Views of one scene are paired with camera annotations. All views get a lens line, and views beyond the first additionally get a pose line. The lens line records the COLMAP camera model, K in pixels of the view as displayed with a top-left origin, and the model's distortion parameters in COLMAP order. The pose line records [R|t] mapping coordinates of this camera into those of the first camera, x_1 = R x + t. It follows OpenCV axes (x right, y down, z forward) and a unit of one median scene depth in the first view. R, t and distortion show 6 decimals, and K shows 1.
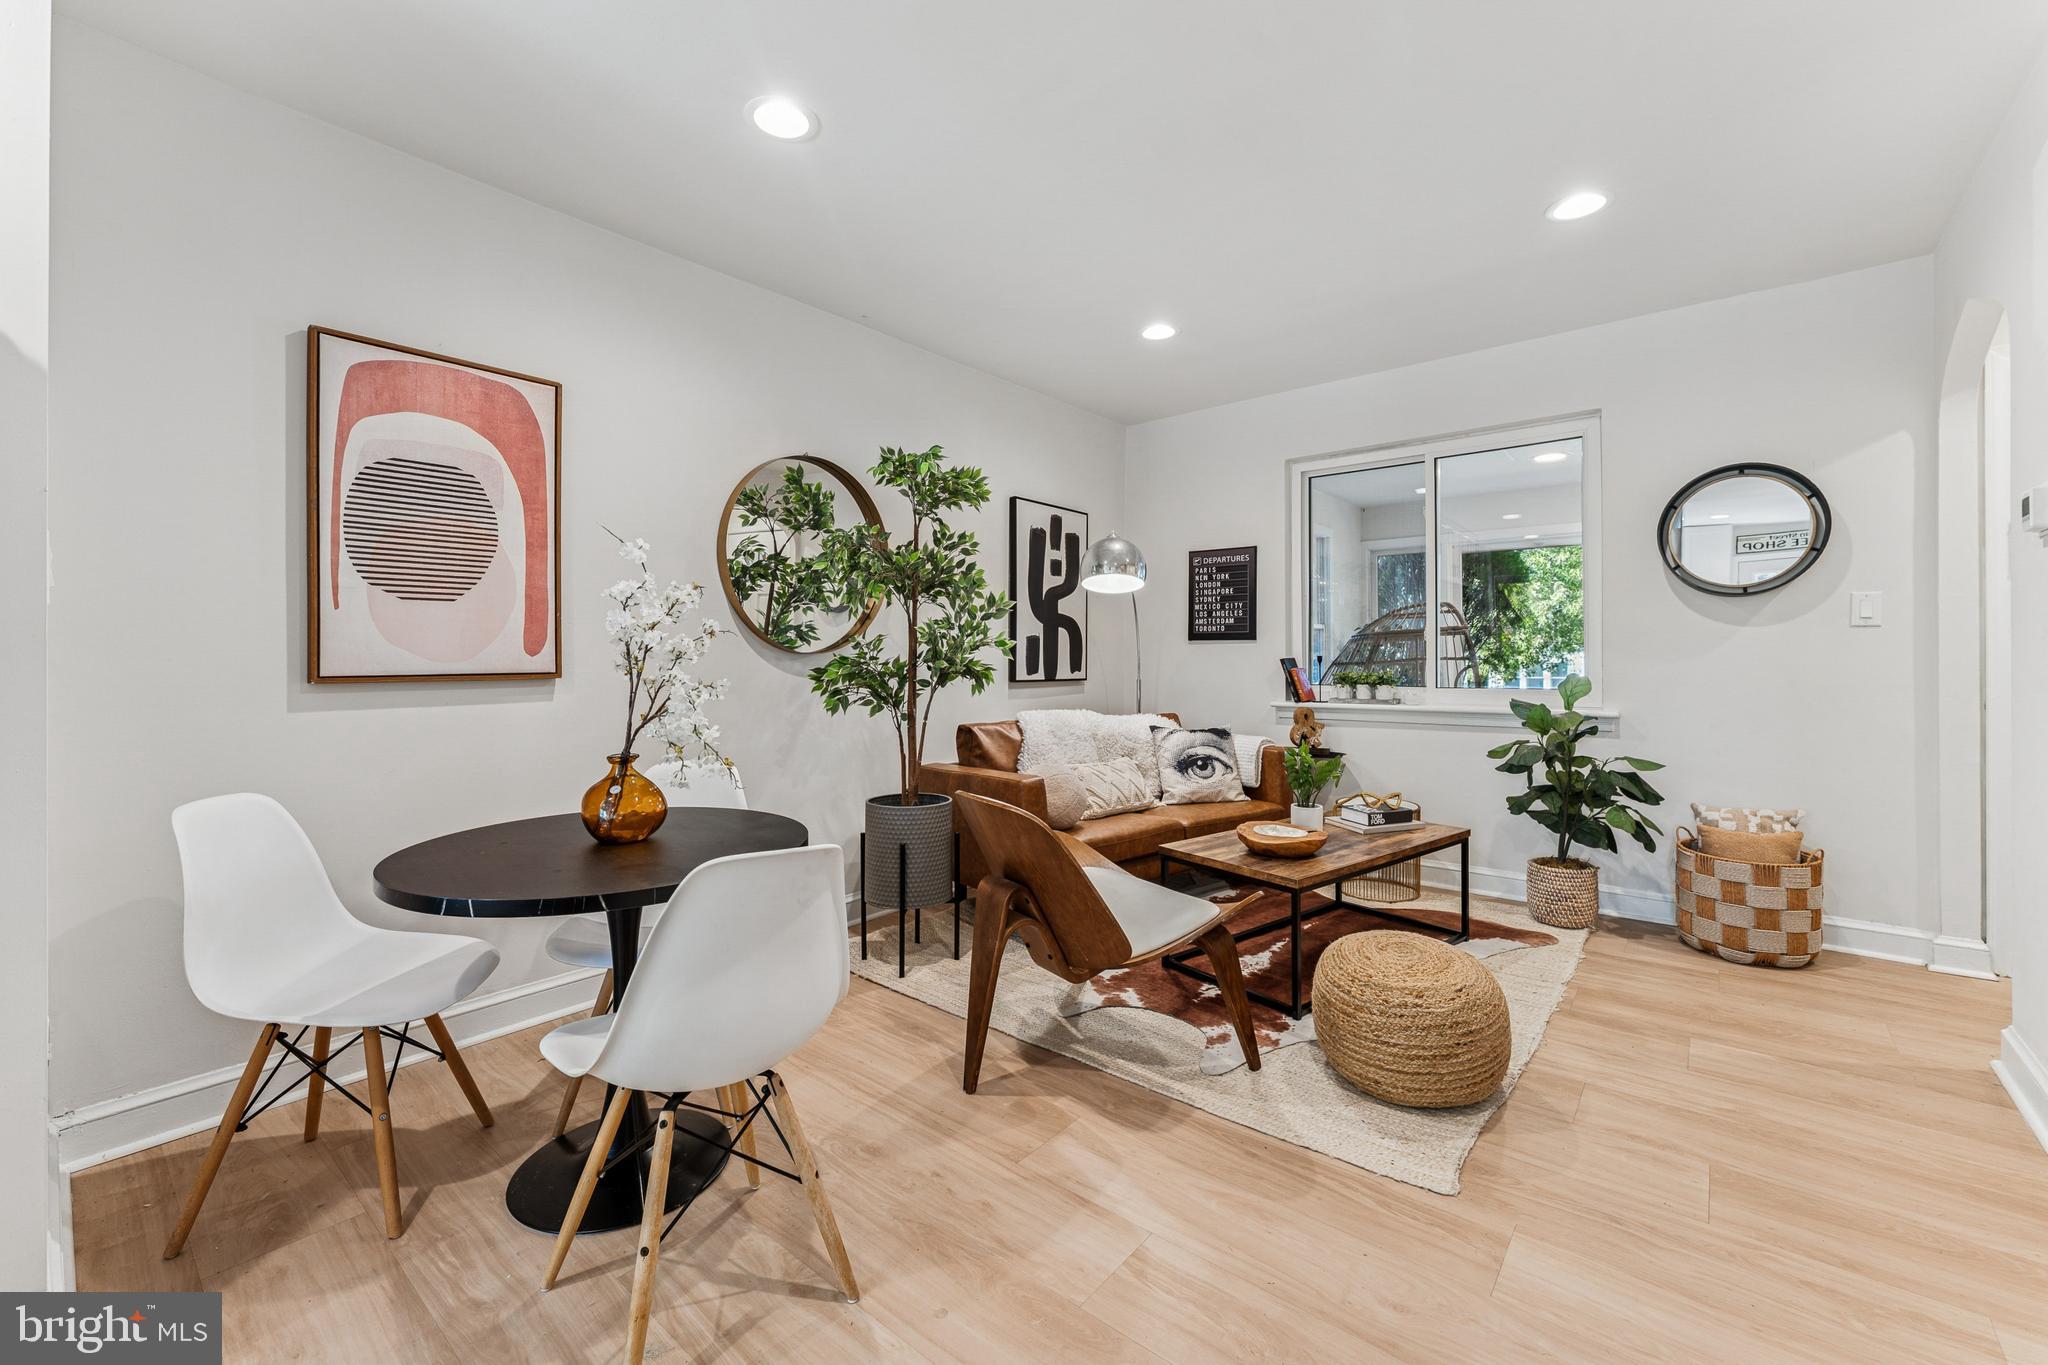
lens RADIAL K [[826.9, 0, 1019.1], [0, 826.9, 666.6], [0, 0, 1]] dist [0.001899, -0.000048]
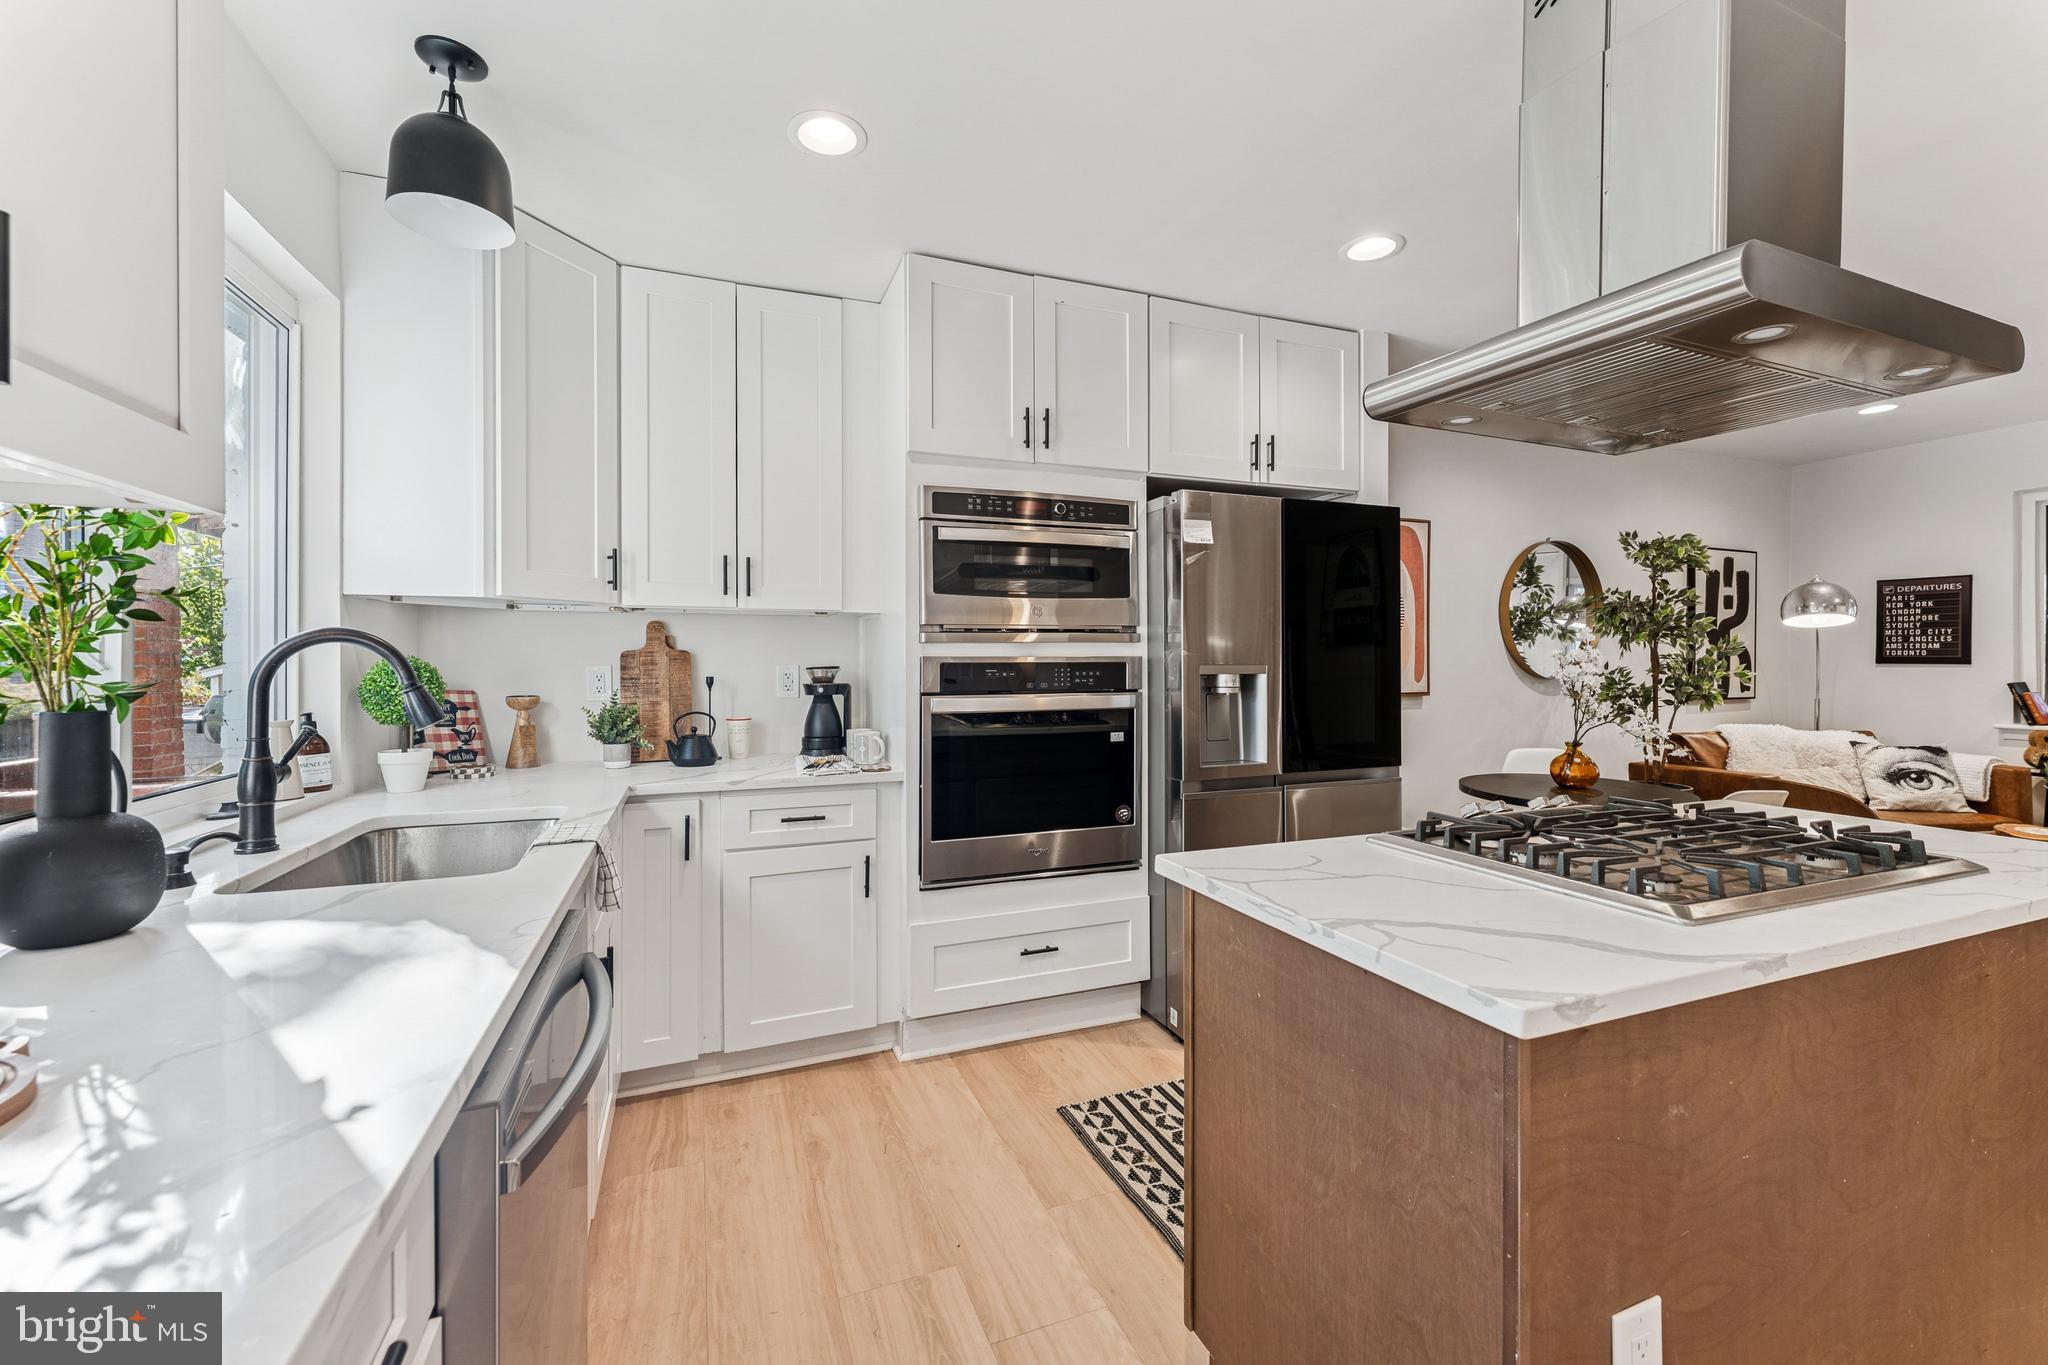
lens RADIAL K [[826.9, 0, 1032.7], [0, 826.9, 665.0], [0, 0, 1]] dist [0.001899, -0.000048]
pose [[0.882232, 0.002060, -0.470810, -0.307488], [-0.004434, 0.999982, -0.003933, -0.024821], [0.470794, 0.005557, 0.882226, -0.558945]]
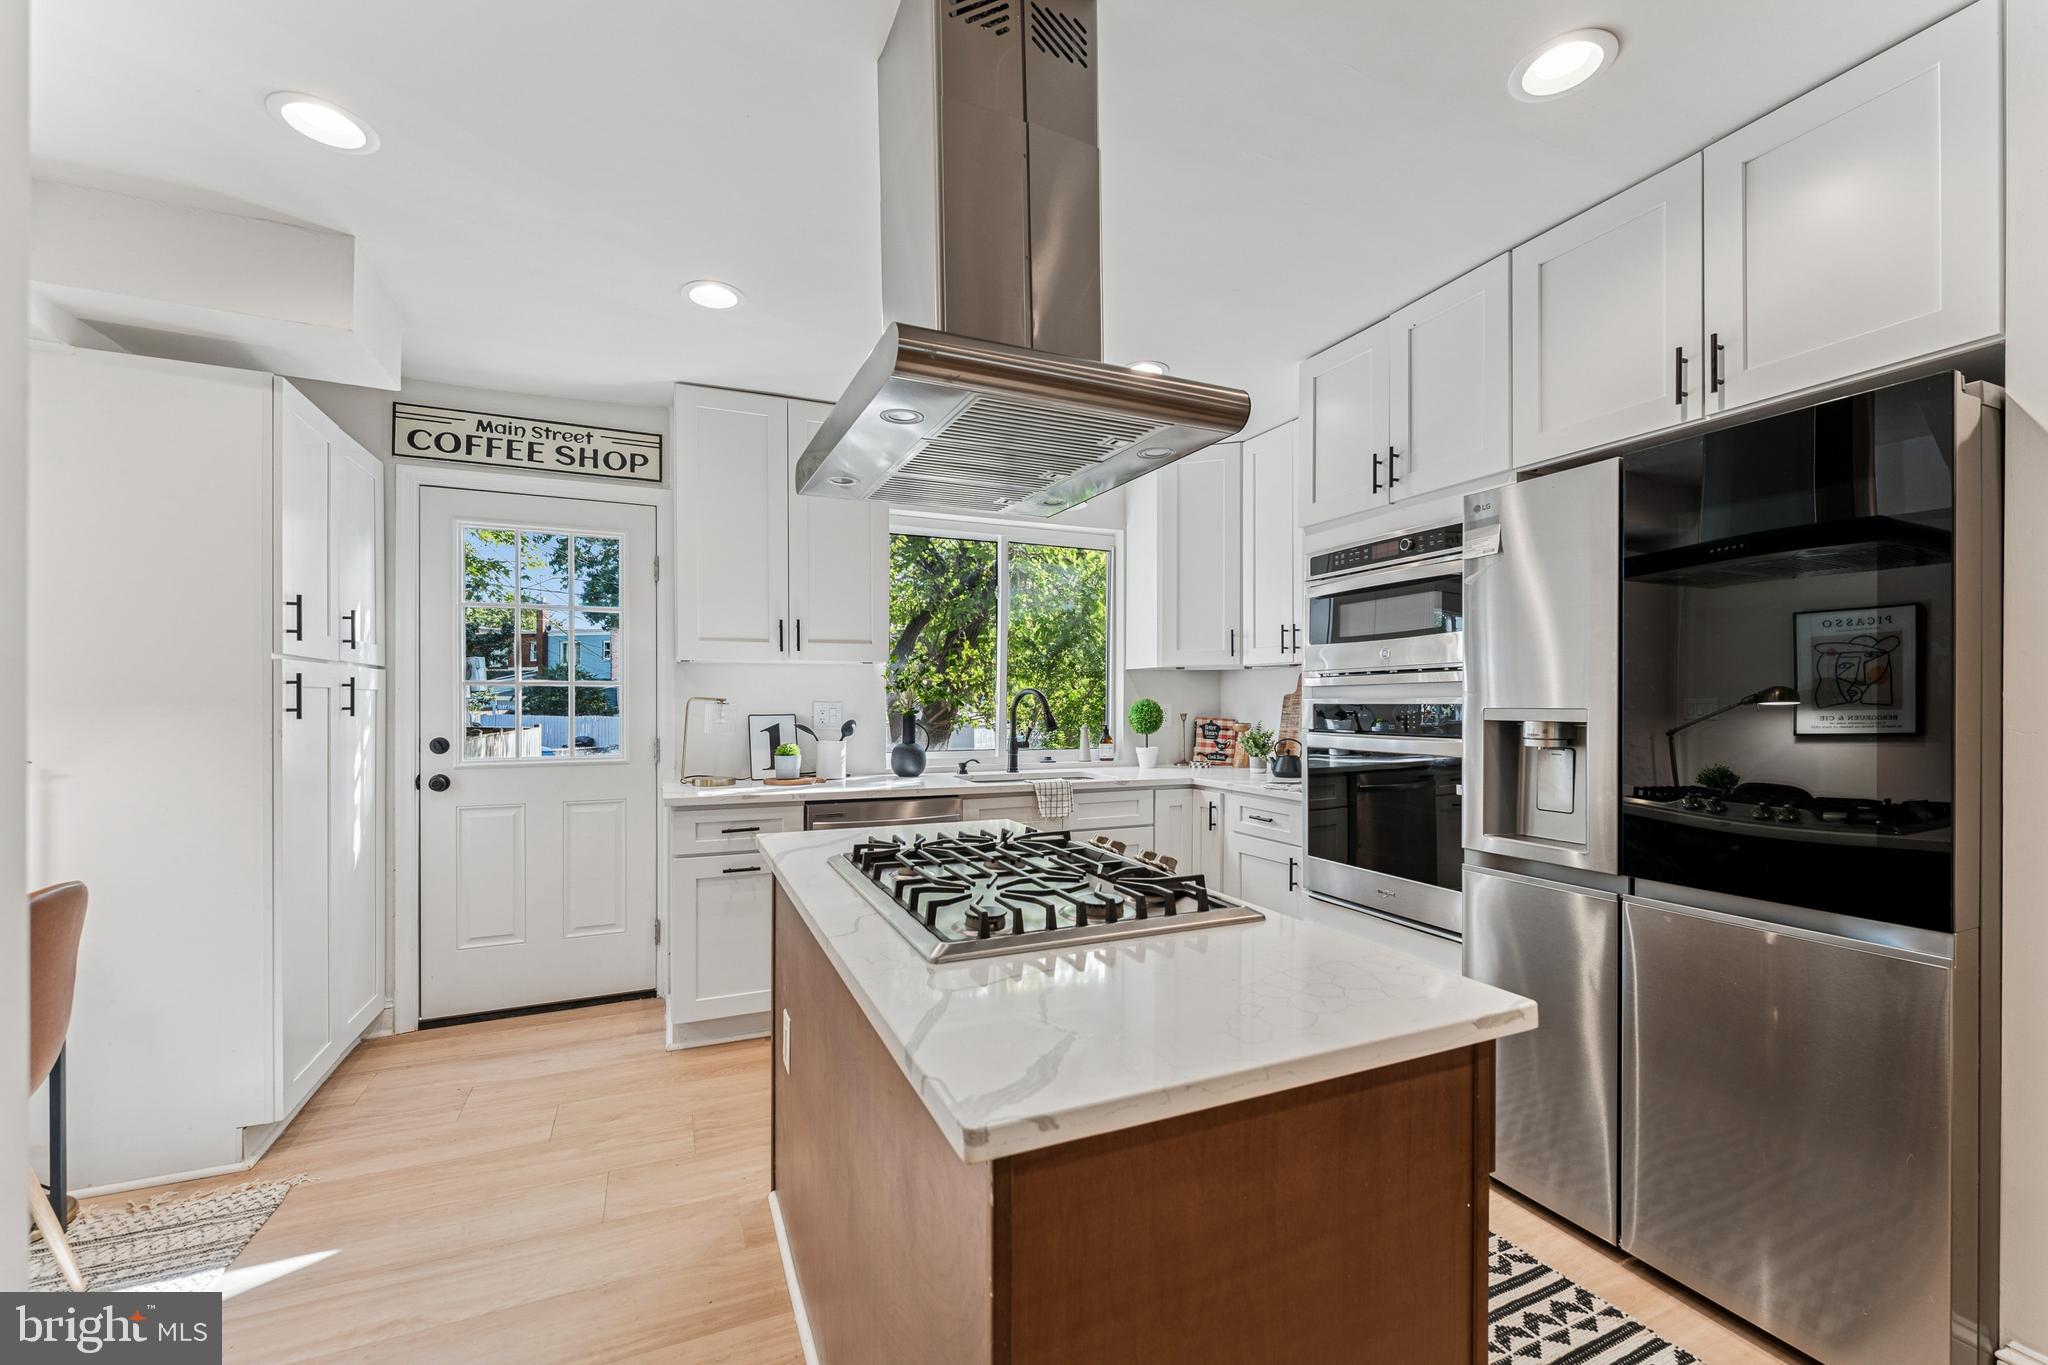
lens RADIAL K [[826.9, 0, 1034.2], [0, 826.9, 703.8], [0, 0, 1]] dist [0.001899, -0.000048]
pose [[-0.427196, 0.003944, -0.904150, 0.111771], [-0.009616, 0.999914, 0.008905, -0.033080], [0.904108, 0.012499, -0.427122, 0.066371]]
